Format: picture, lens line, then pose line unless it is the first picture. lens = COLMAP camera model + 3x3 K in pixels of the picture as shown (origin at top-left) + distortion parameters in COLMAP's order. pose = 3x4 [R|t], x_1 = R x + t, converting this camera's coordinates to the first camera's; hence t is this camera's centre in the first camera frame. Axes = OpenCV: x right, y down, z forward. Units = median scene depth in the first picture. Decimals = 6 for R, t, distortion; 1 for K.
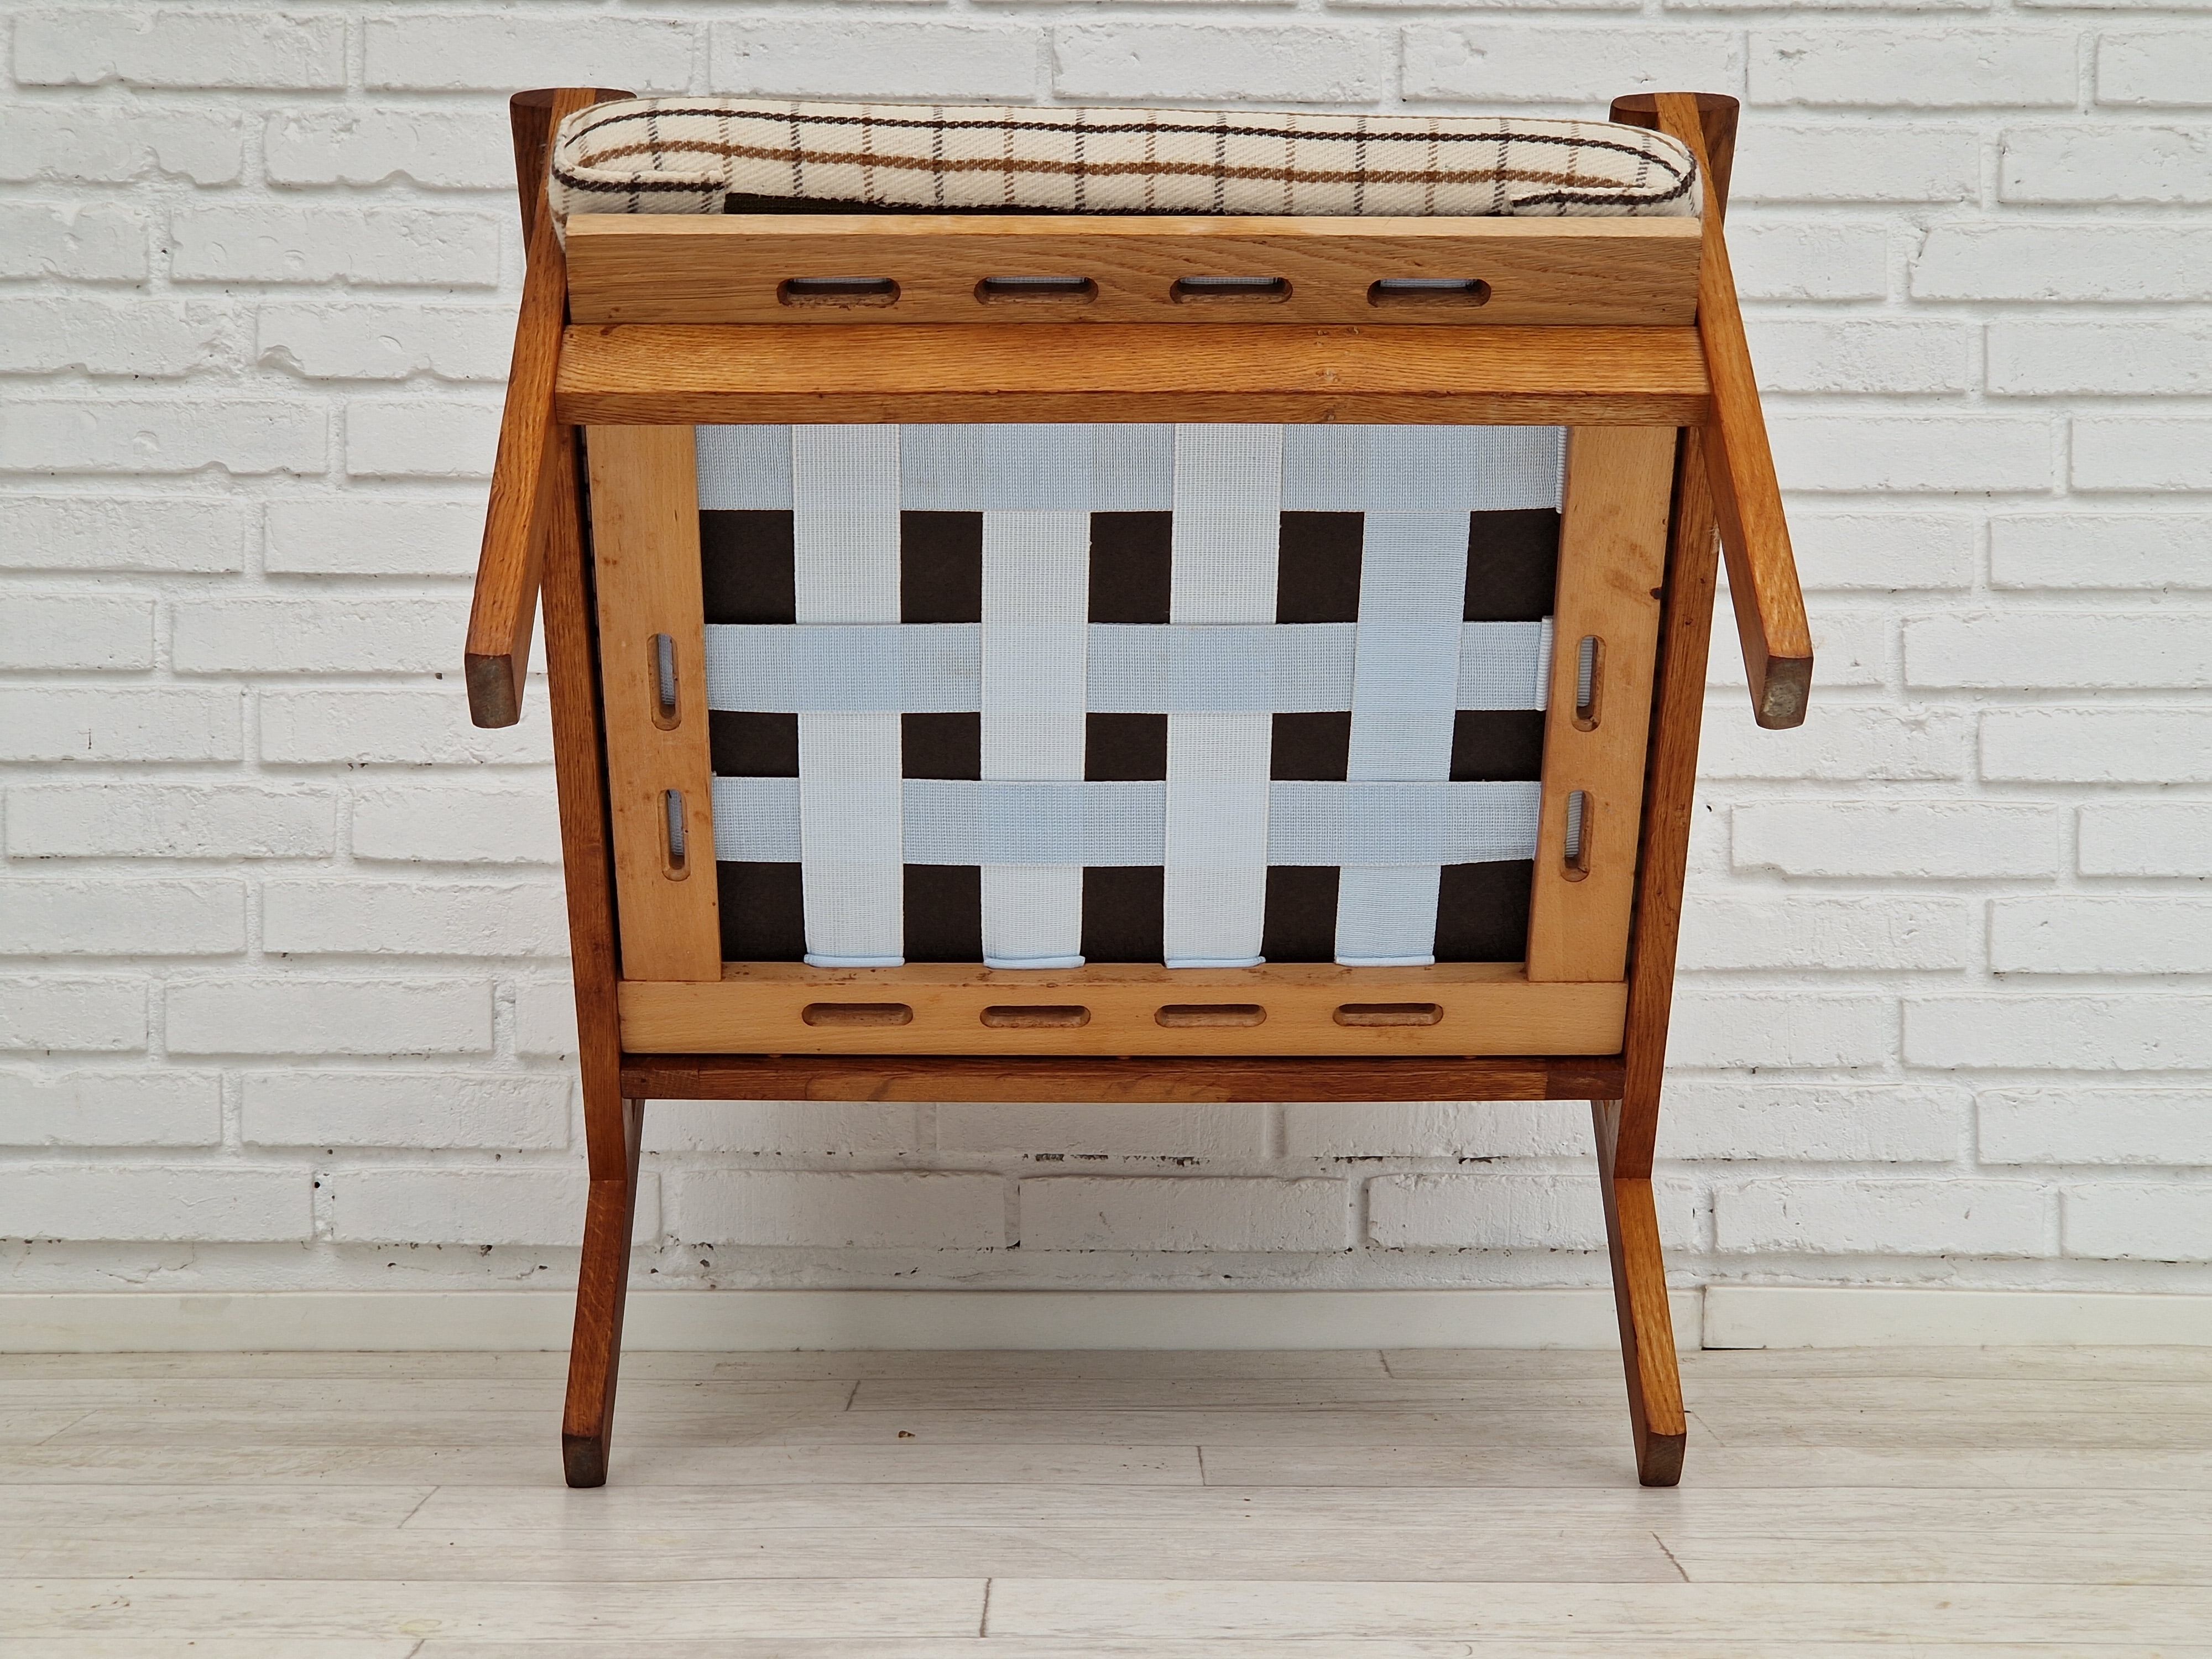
lens RADIAL K [[4218.4, 0, 1133.7], [0, 4218.4, 805.7], [0, 0, 1]] dist [0.073708, 0.000000]
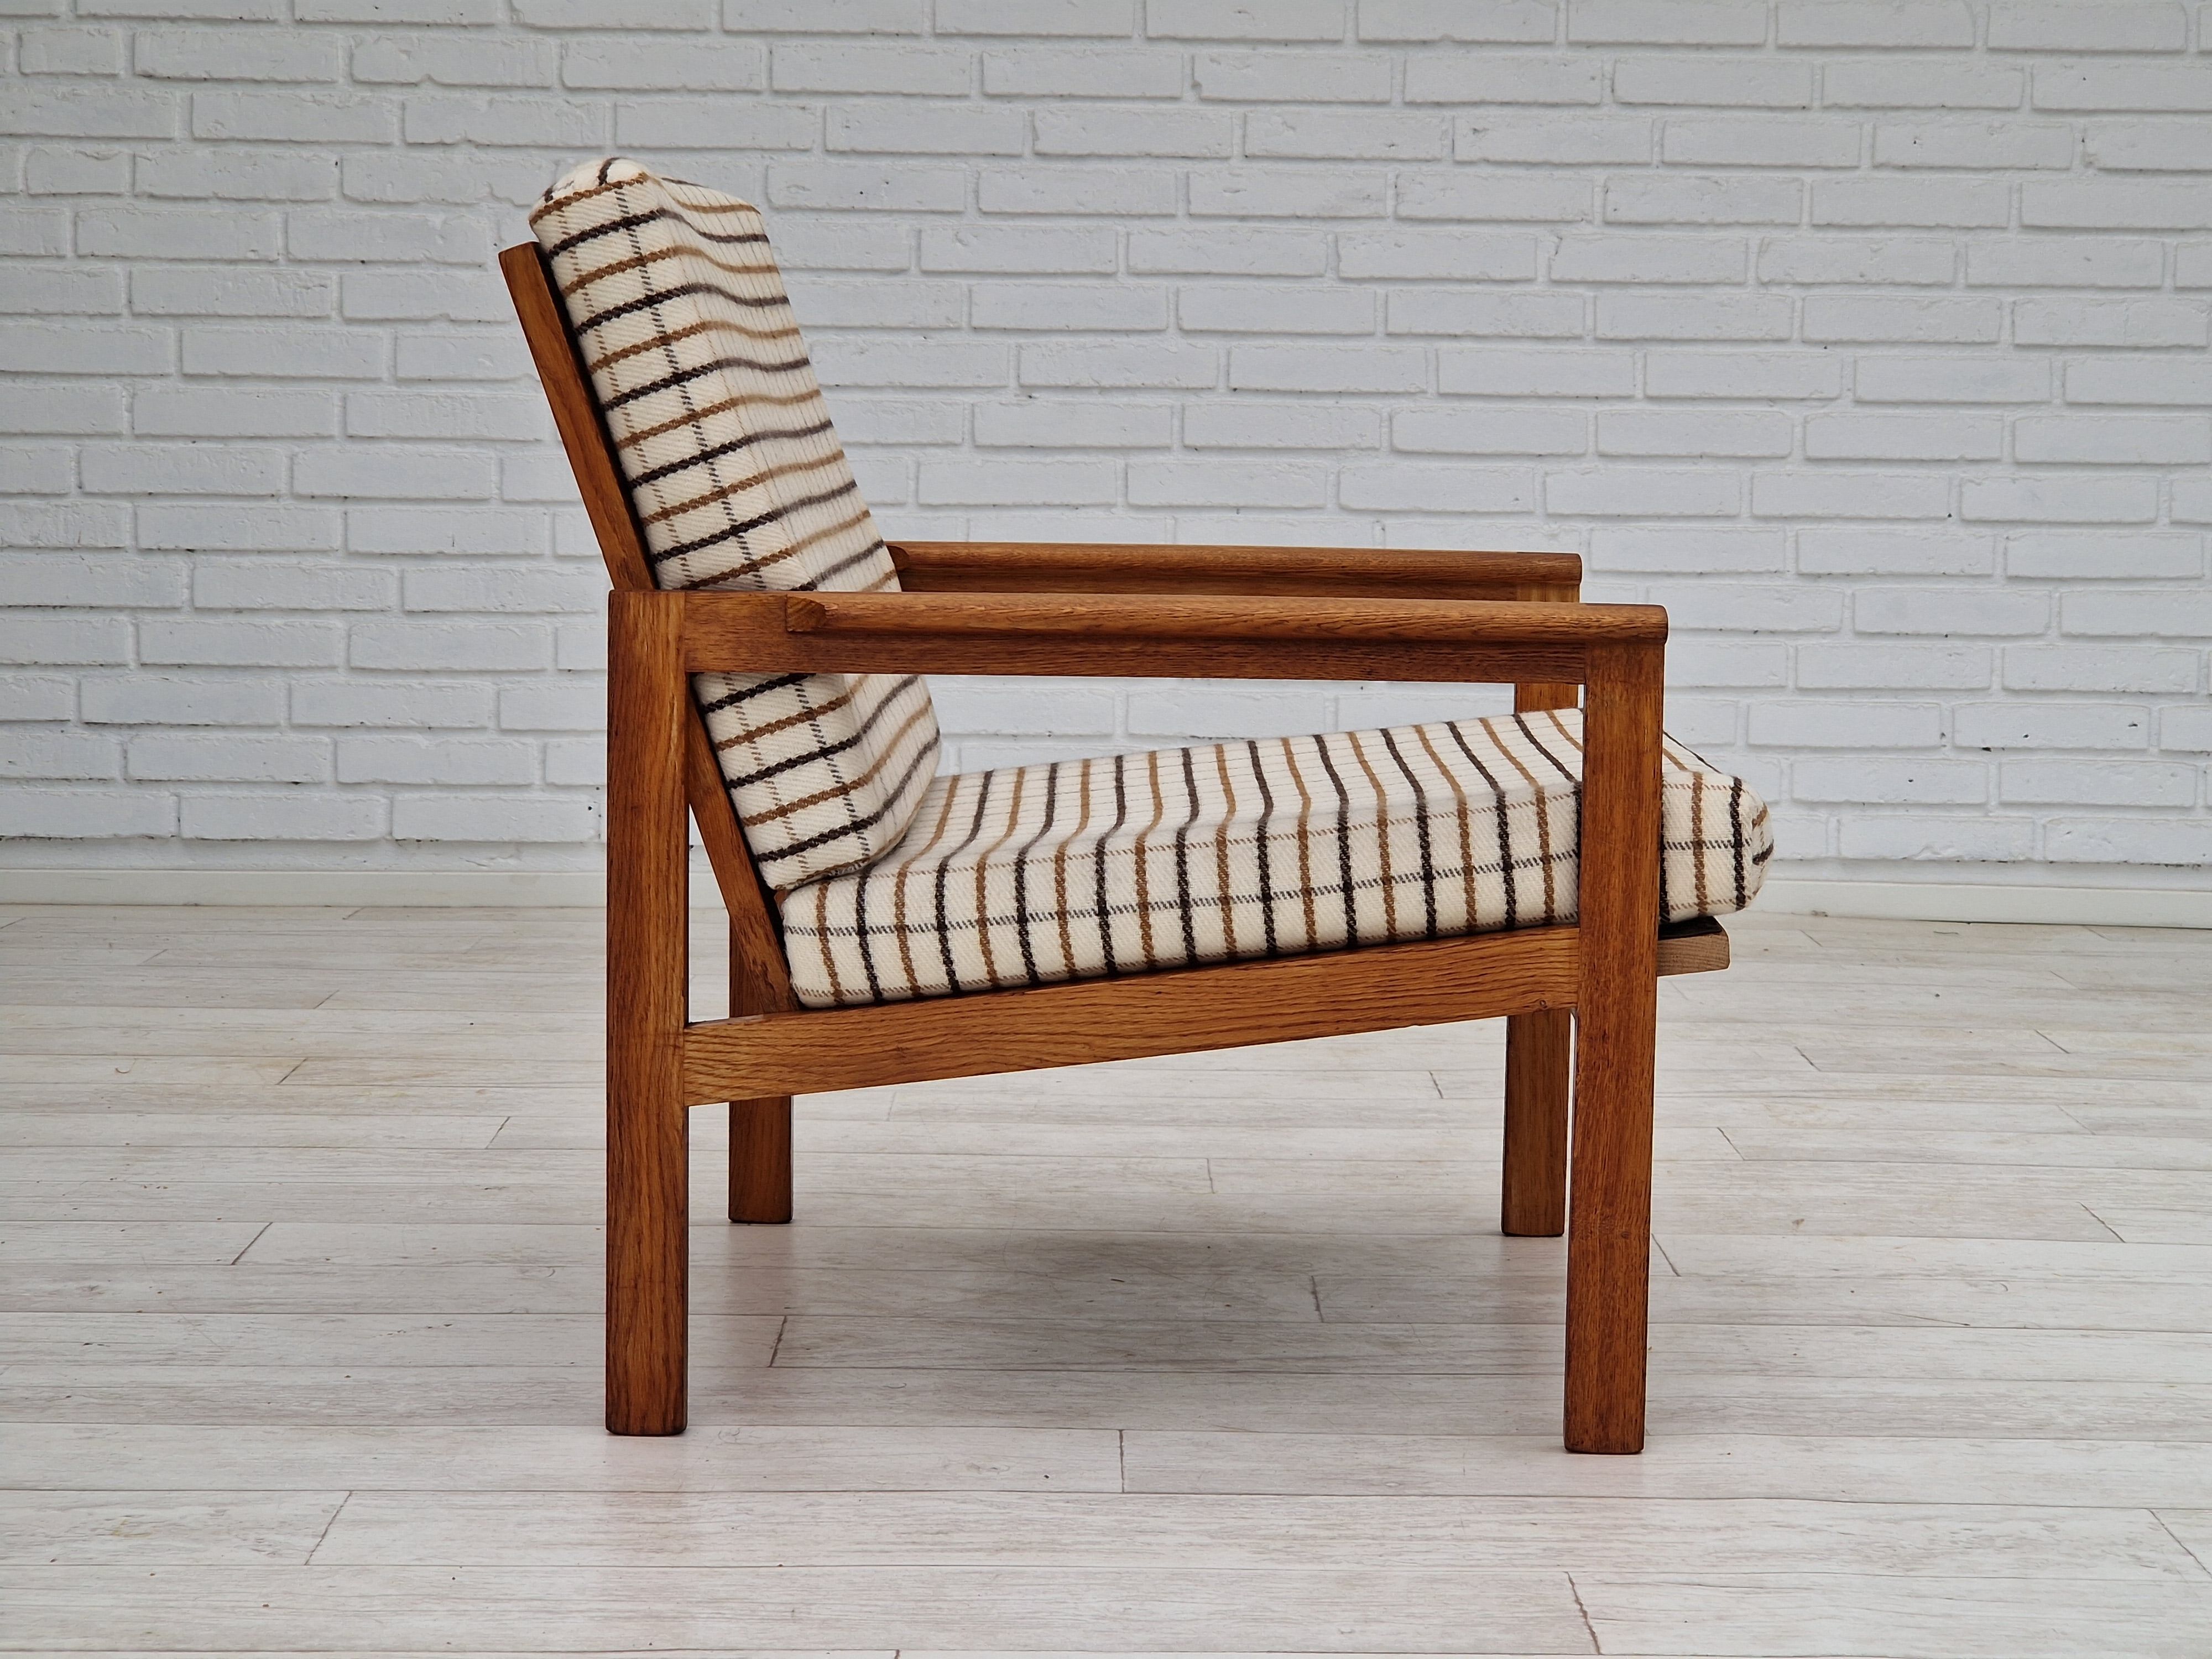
lens RADIAL K [[4218.4, 0, 1169.2], [0, 4218.4, 786.5], [0, 0, 1]] dist [0.073708, 0.000000]
pose [[0.999929, 0.004041, 0.011203, 0.016392], [-0.005021, 0.996031, 0.088865, -0.068401], [-0.010800, -0.088915, 0.995981, -0.664037]]
